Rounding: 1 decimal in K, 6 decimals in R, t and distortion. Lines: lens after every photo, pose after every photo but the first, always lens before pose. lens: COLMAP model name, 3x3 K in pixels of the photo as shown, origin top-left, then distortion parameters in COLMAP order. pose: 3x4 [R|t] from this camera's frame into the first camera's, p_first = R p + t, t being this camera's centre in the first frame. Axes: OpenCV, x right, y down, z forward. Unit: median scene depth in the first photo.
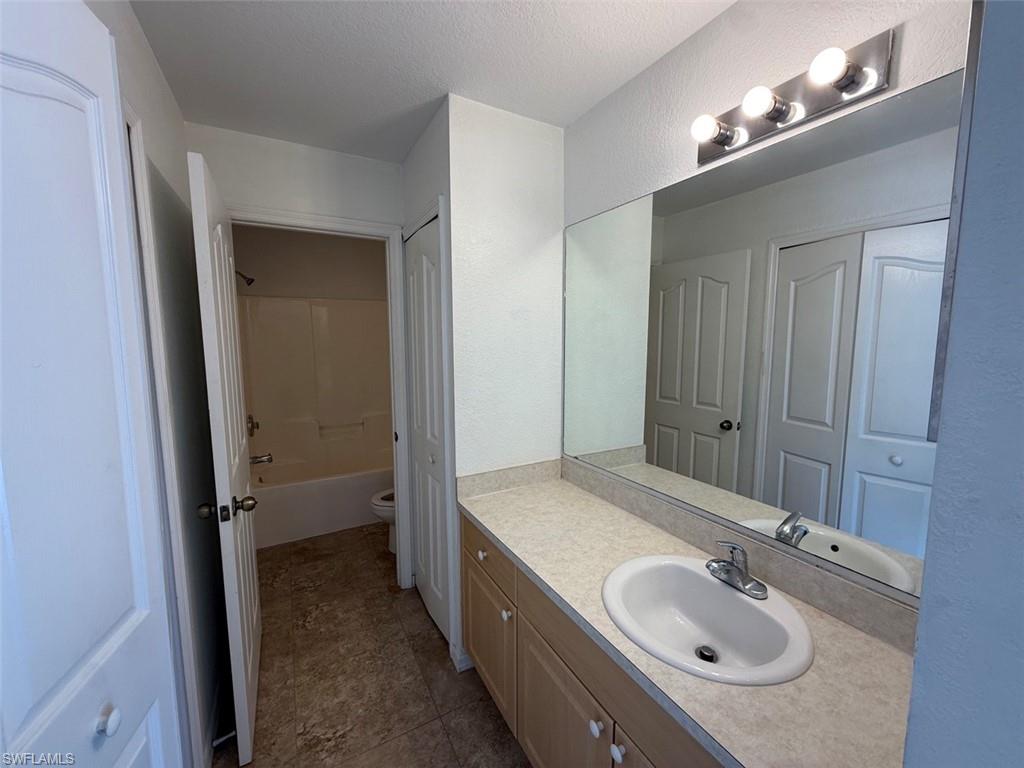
lens RADIAL K [[418.2, 0, 512.0], [0, 418.2, 384.0], [0, 0, 1]] dist [-0.000616, -0.000026]
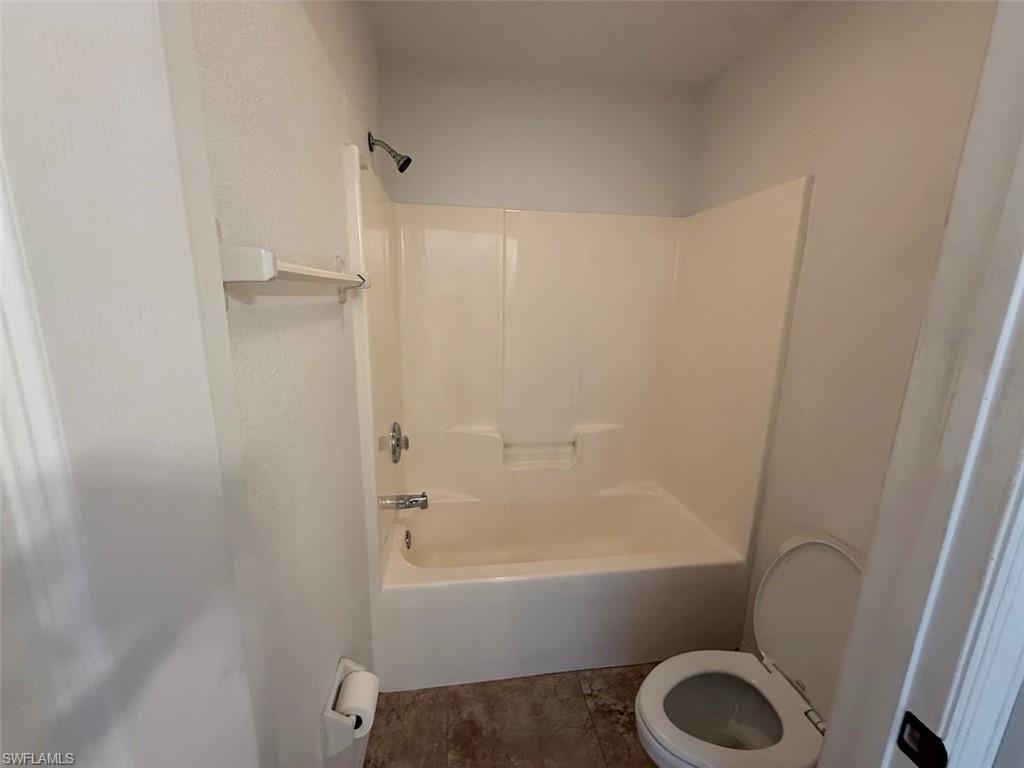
lens RADIAL K [[406.3, 0, 512.0], [0, 406.3, 384.0], [0, 0, 1]] dist [-0.000713, 0.000032]
pose [[0.934932, 0.096668, -0.341406, -0.306378], [-0.066435, 0.992848, 0.099192, -0.039726], [0.348553, -0.070056, 0.934667, 0.557848]]
